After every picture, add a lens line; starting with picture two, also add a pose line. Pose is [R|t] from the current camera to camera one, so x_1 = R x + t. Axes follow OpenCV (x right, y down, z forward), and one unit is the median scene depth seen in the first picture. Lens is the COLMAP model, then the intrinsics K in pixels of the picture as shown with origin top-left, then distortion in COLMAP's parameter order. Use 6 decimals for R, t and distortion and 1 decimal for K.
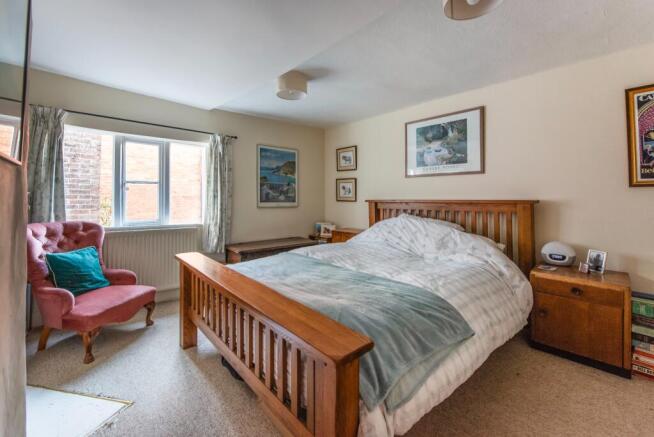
lens RADIAL K [[271.7, 0, 326.6], [0, 271.7, 195.4], [0, 0, 1]] dist [-0.000235, -0.000001]
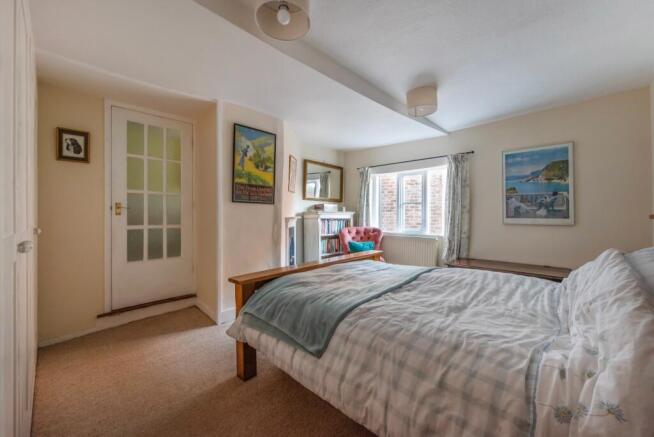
lens RADIAL K [[262.5, 0, 327.0], [0, 262.5, 218.5], [0, 0, 1]] dist [-0.000423, -0.000048]
pose [[0.100058, 0.008267, -0.994947, 0.519033], [0.015620, 0.999829, 0.009879, 0.009725], [0.994859, -0.016530, 0.099912, 0.342924]]
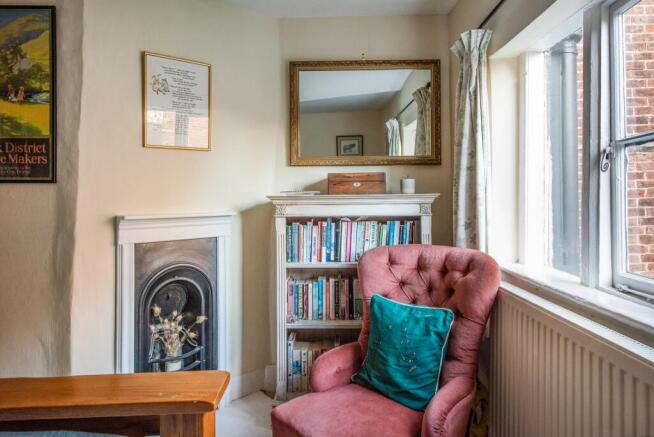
lens RADIAL K [[403.0, 0, 327.4], [0, 403.0, 207.5], [0, 0, 1]] dist [0.002276, 0.001367]
pose [[-0.659861, 0.007200, -0.751353, -0.144847], [0.019477, 0.999782, -0.007524, 0.011757], [0.751135, -0.019599, -0.659858, 0.831704]]
